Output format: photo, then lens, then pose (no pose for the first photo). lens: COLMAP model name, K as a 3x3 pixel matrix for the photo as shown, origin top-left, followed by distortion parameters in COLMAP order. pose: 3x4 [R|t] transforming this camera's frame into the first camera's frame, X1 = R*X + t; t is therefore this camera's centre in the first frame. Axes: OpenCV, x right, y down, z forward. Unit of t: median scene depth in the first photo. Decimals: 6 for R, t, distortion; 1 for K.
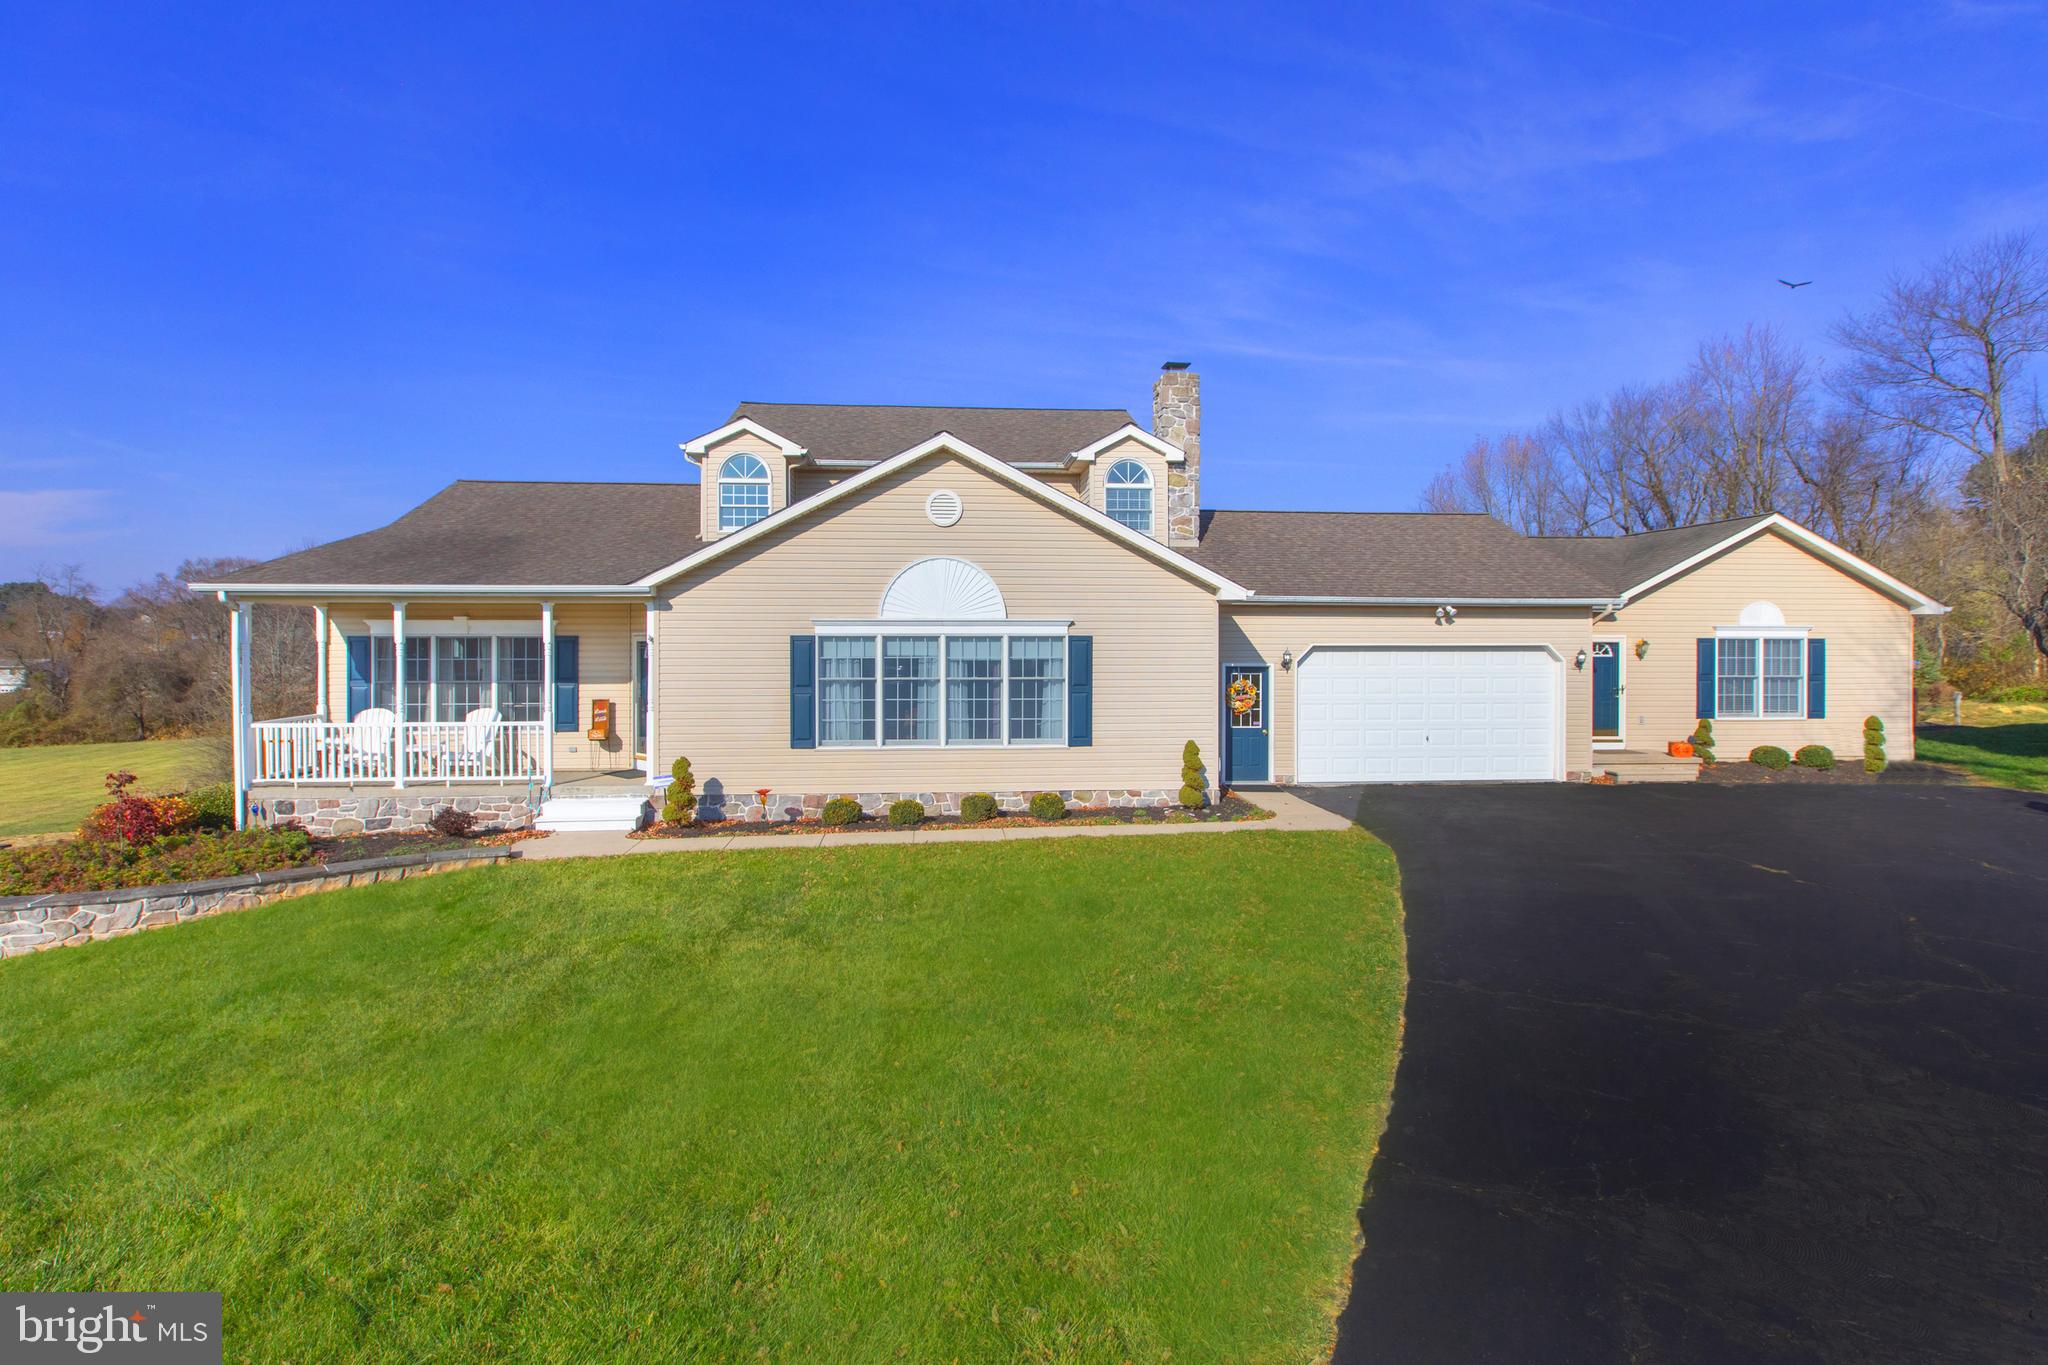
lens RADIAL K [[956.4, 0, 1012.6], [0, 956.4, 635.9], [0, 0, 1]] dist [0.001821, 0.002488]
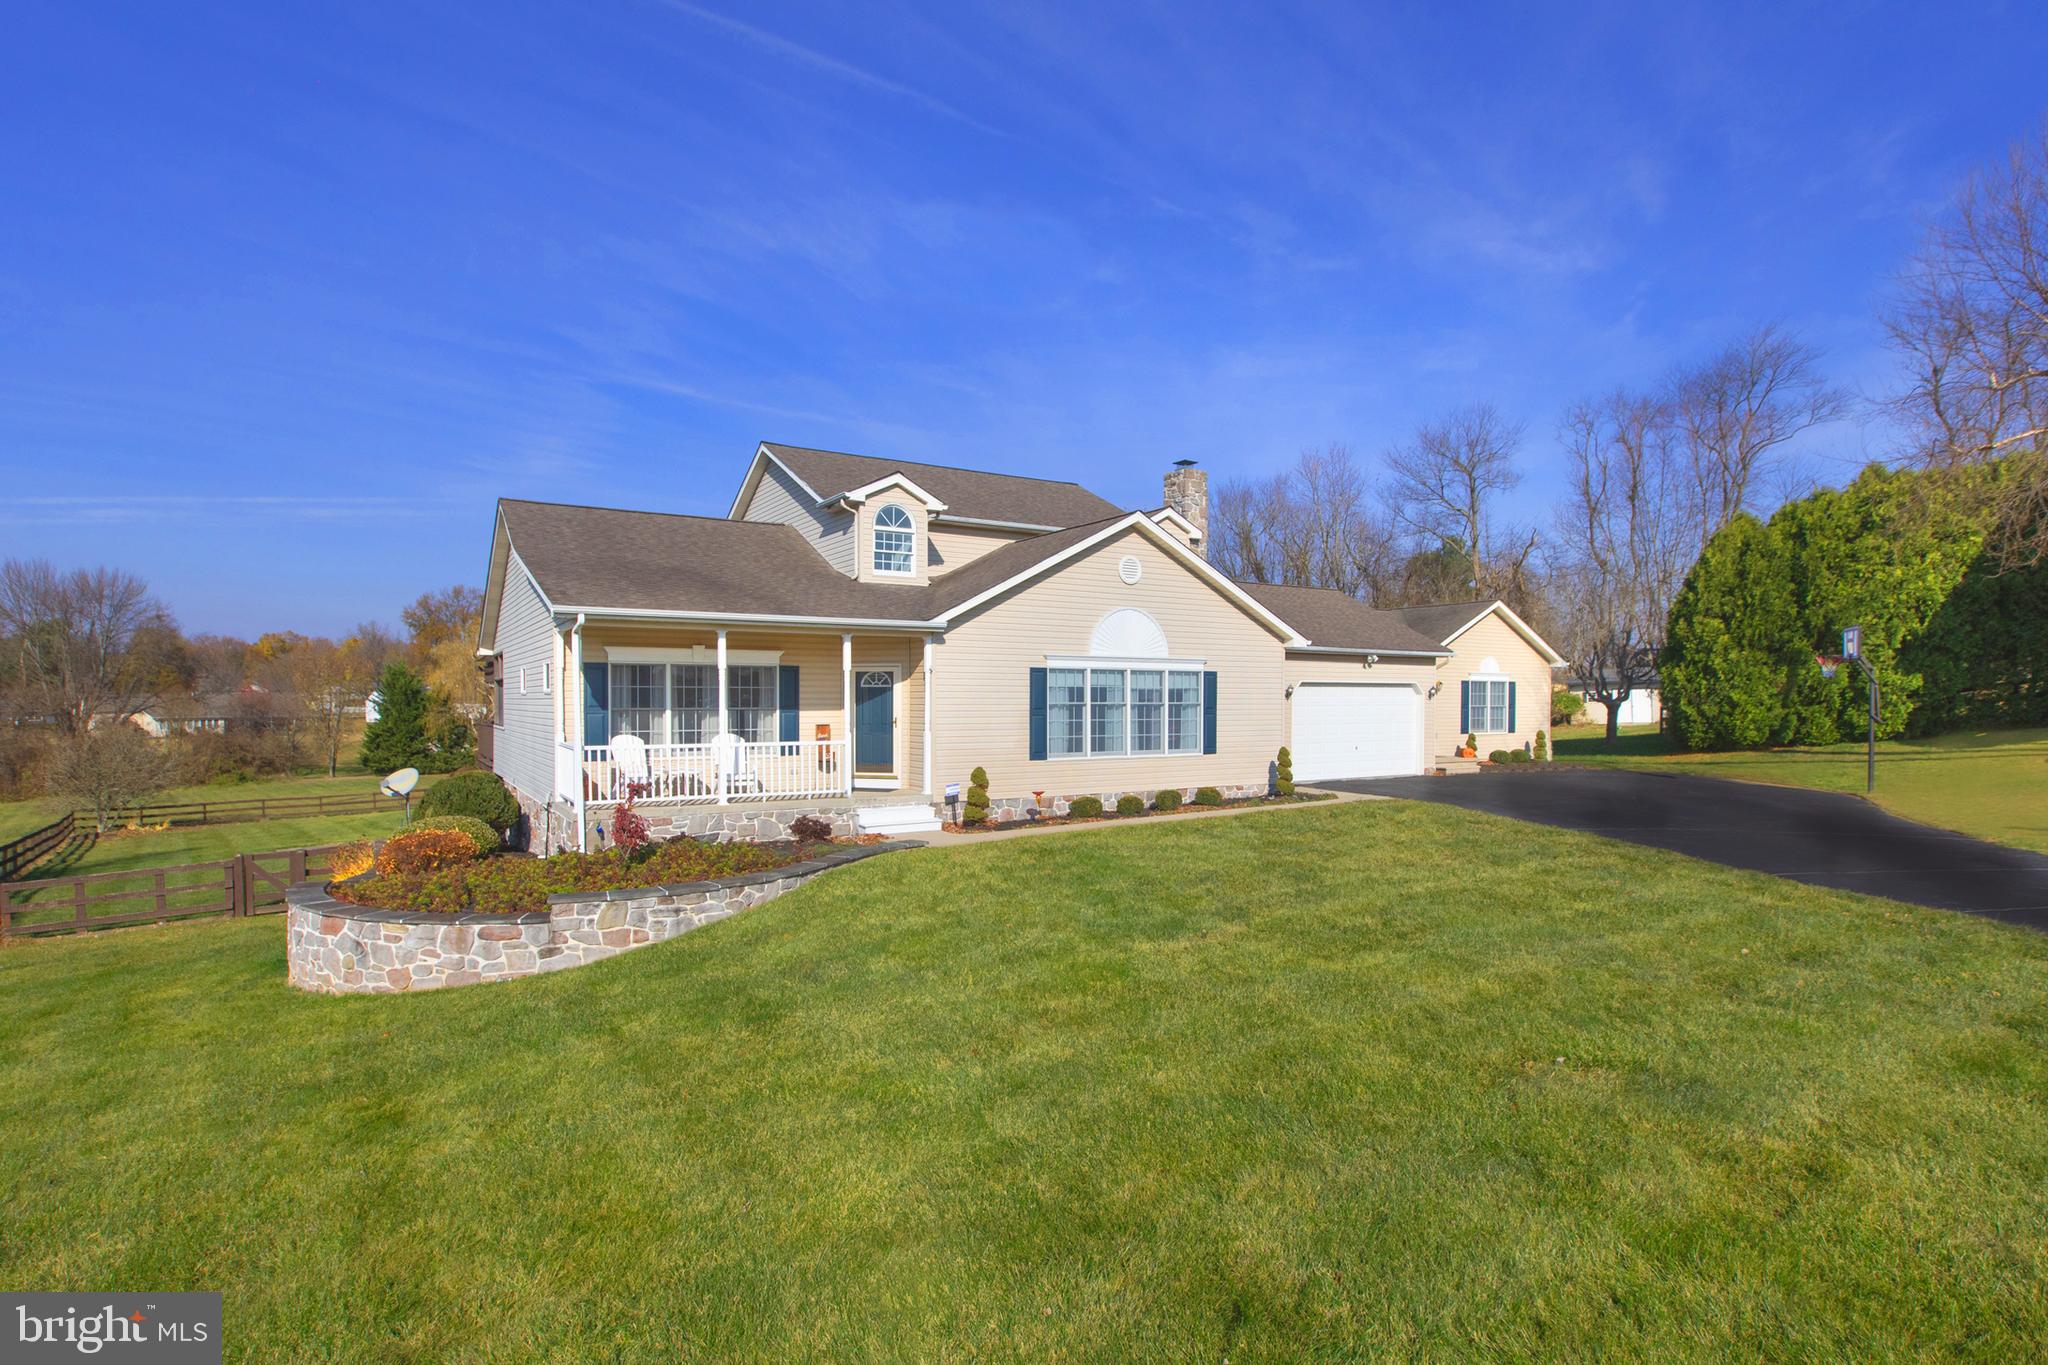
lens RADIAL K [[1045.3, 0, 1034.2], [0, 1045.3, 689.9], [0, 0, 1]] dist [-0.023442, 0.000148]
pose [[0.886738, 0.006092, 0.462232, -0.670157], [-0.007673, 0.999969, 0.001540, 0.020661], [-0.462208, -0.004912, 0.886758, -0.148052]]
